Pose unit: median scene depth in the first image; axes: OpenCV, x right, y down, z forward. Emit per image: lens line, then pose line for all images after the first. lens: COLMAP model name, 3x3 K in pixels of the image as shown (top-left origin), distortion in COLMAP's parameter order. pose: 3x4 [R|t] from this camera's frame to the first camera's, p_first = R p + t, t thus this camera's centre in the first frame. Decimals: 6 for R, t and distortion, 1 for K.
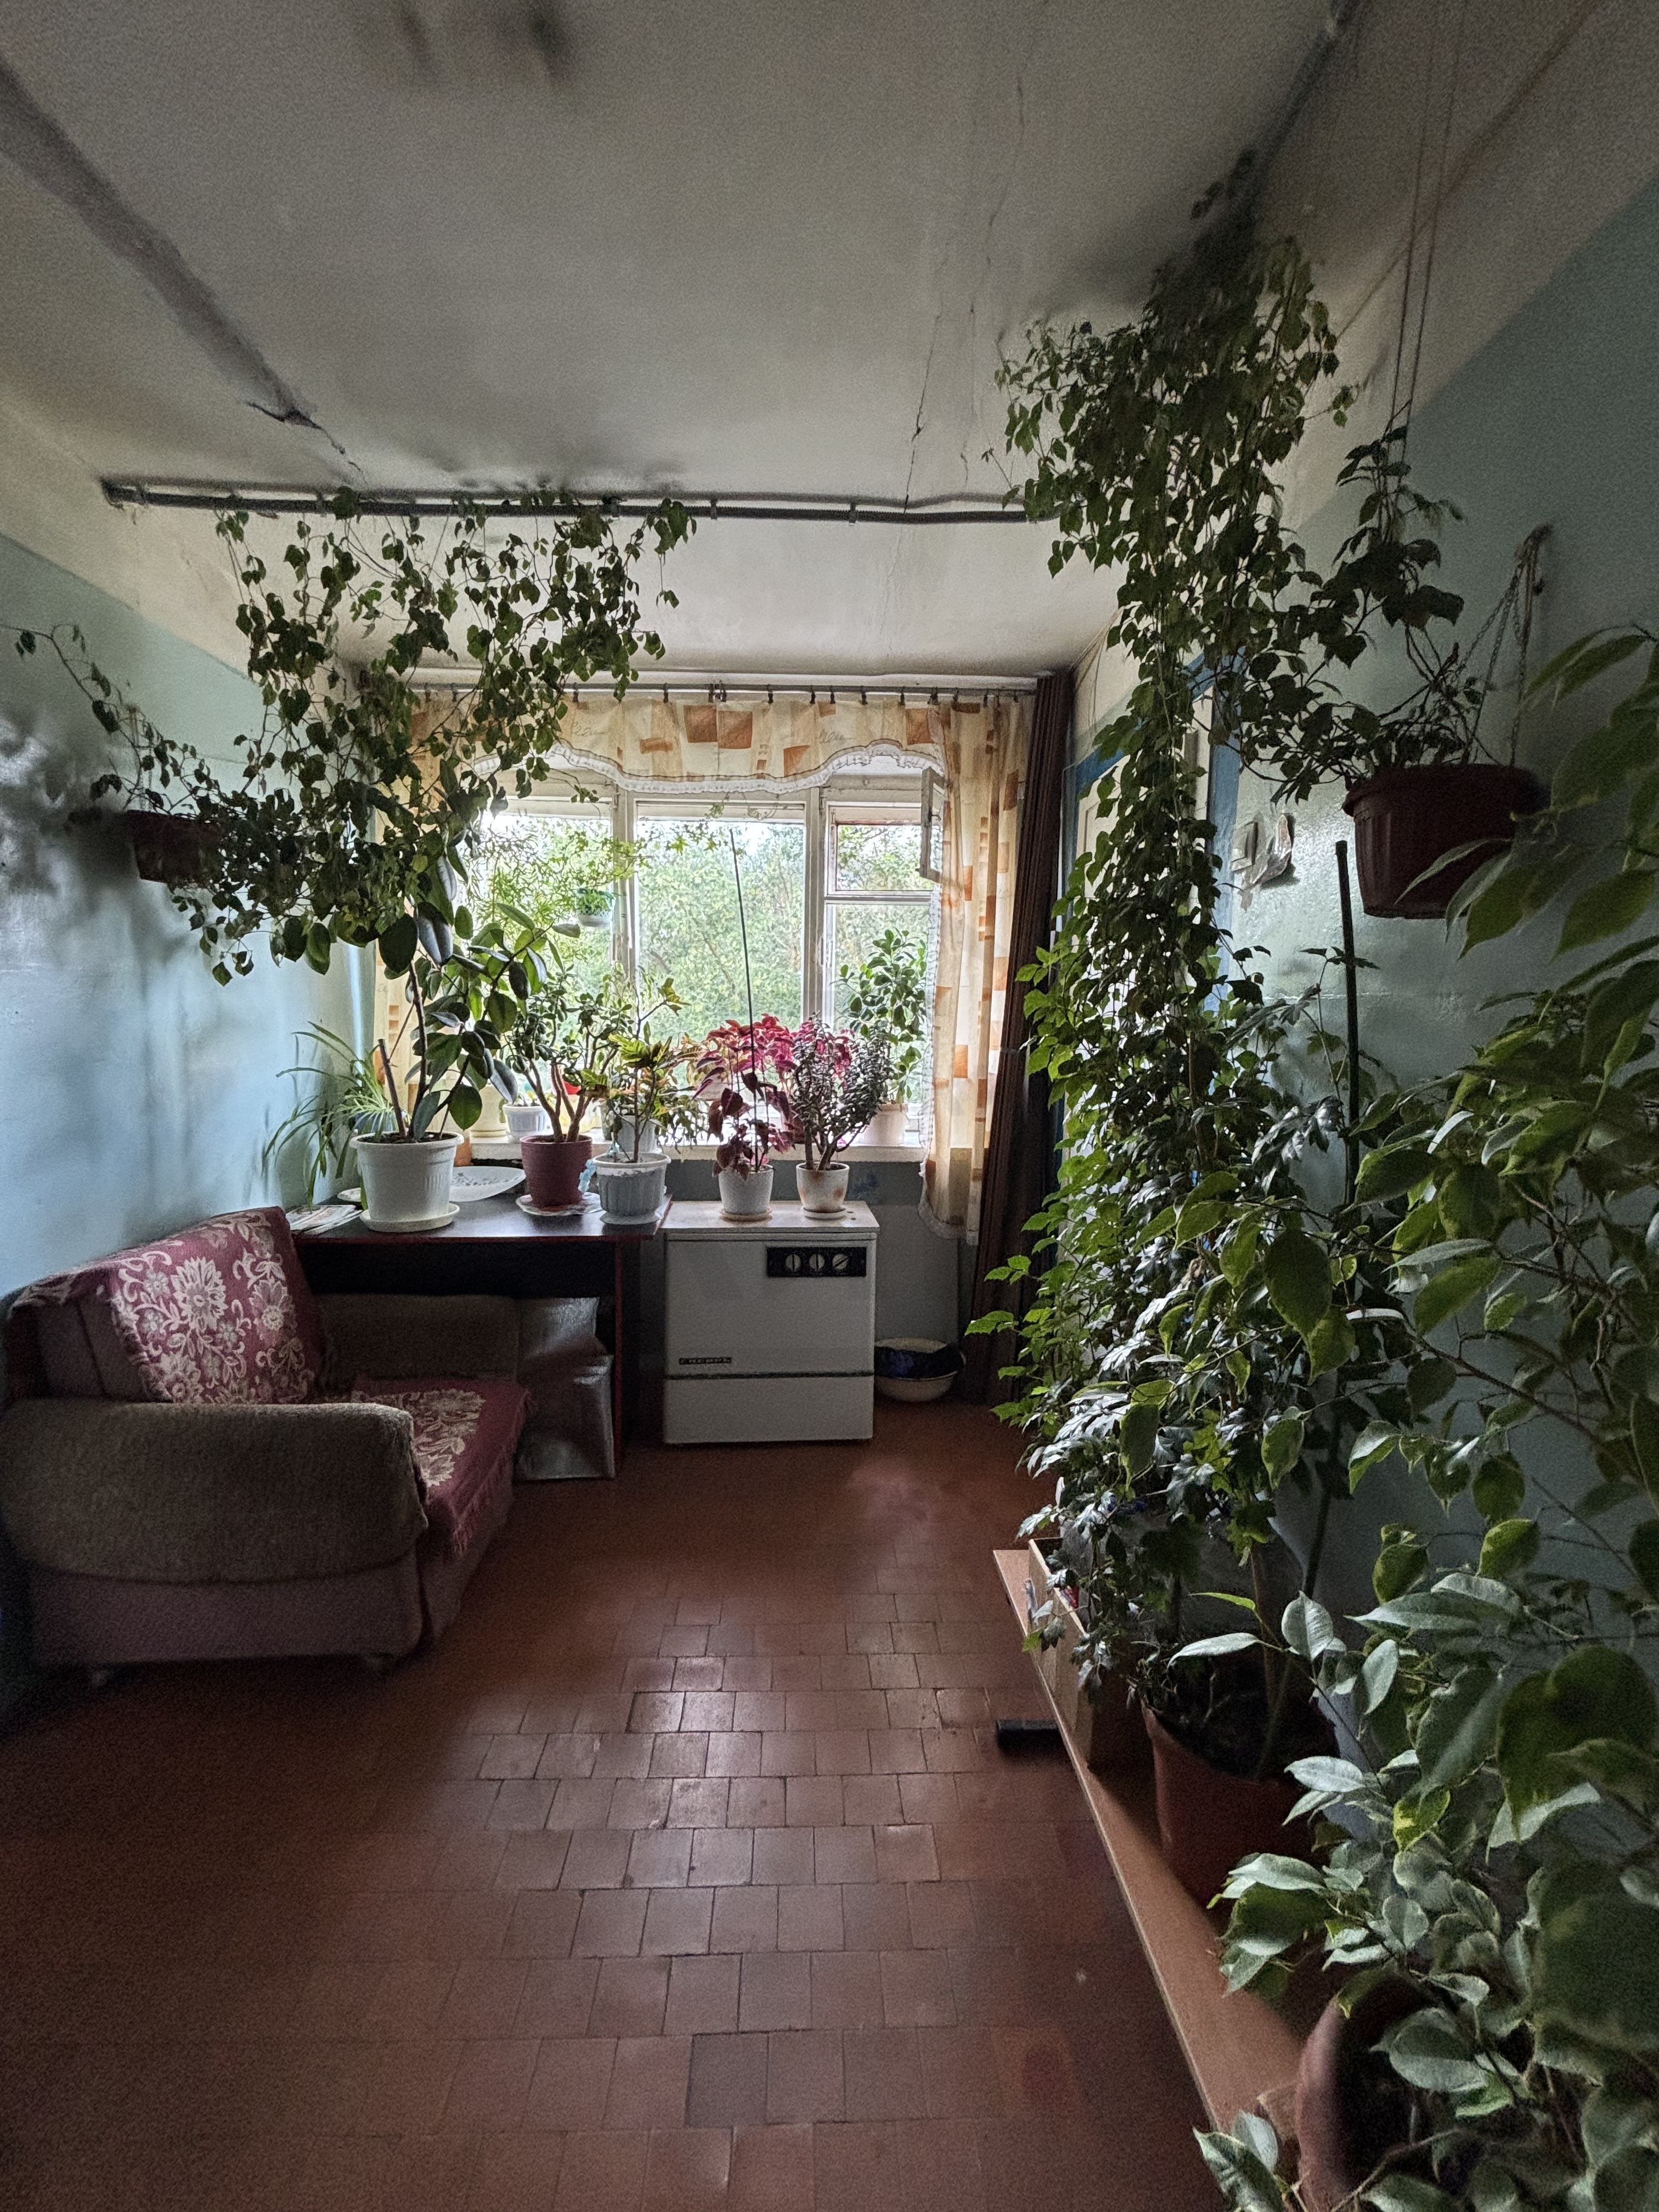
lens RADIAL K [[894.0, 0, 833.2], [0, 894.0, 1103.1], [0, 0, 1]] dist [0.000253, 0.000542]
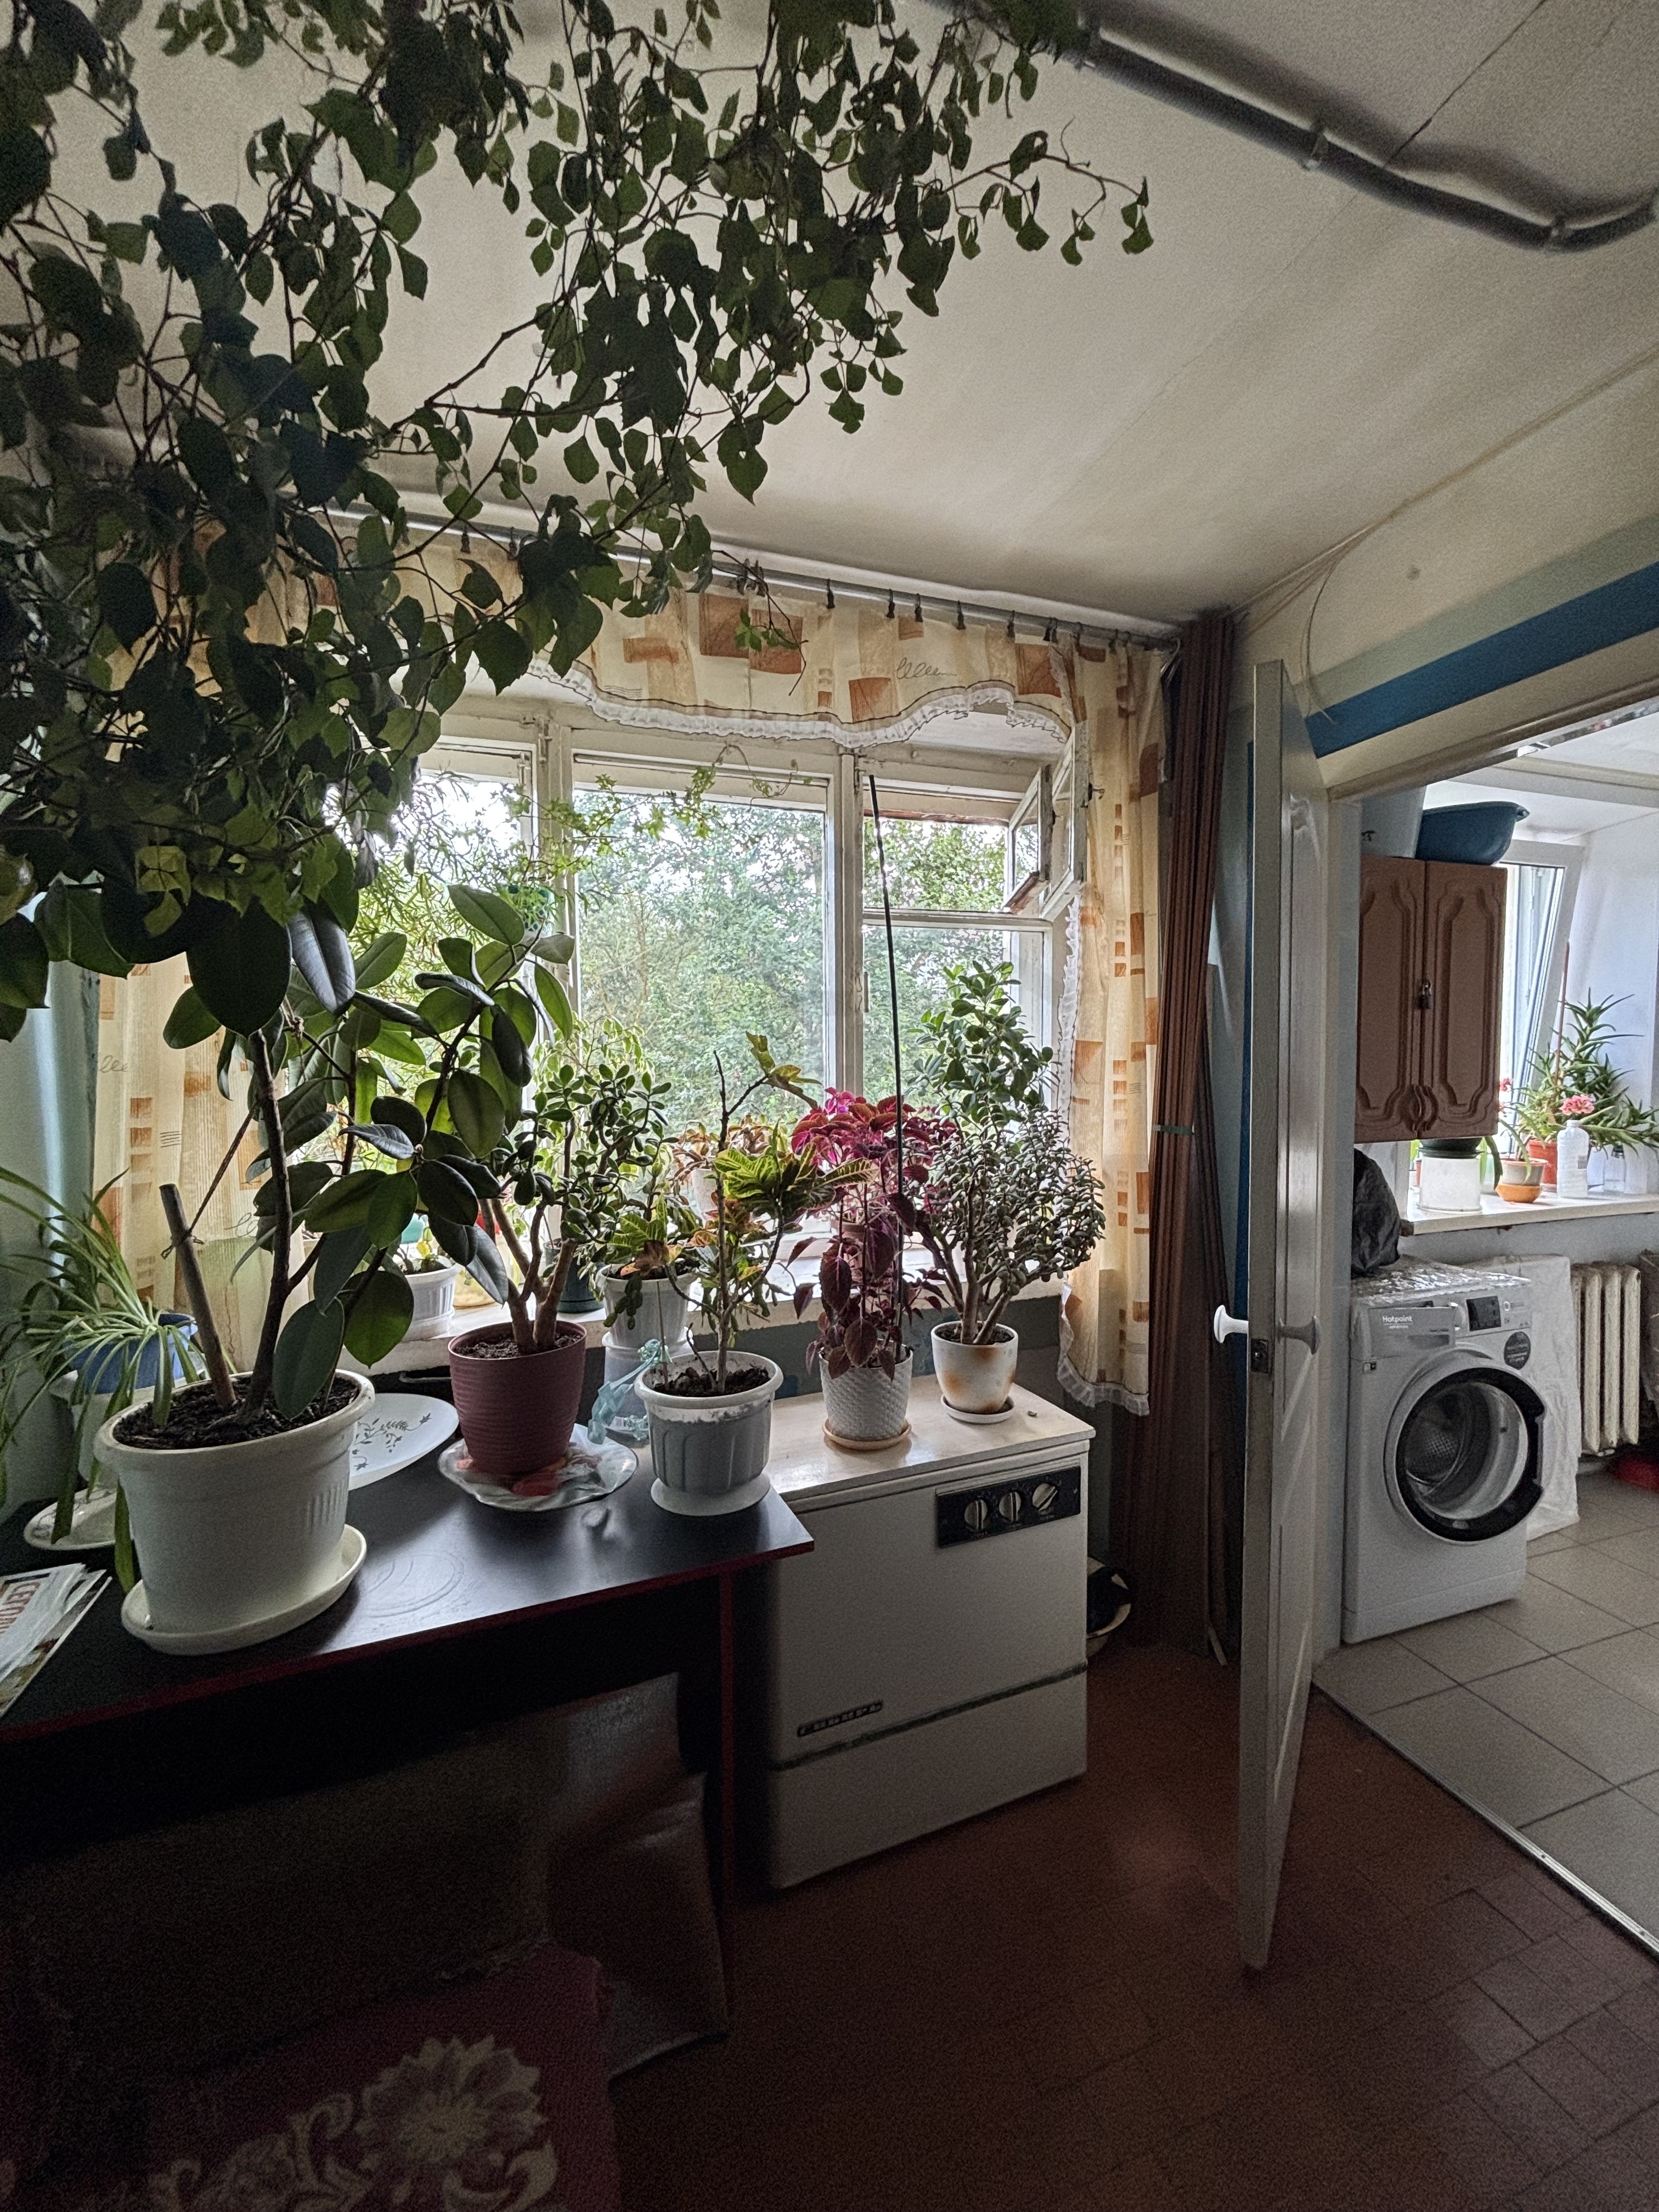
lens RADIAL K [[894.0, 0, 828.1], [0, 894.0, 1107.4], [0, 0, 1]] dist [0.000253, 0.000542]
pose [[0.953150, -0.035618, 0.300394, -0.276416], [0.050929, 0.997764, -0.043292, -0.061604], [-0.298181, 0.056562, 0.952832, 0.408000]]
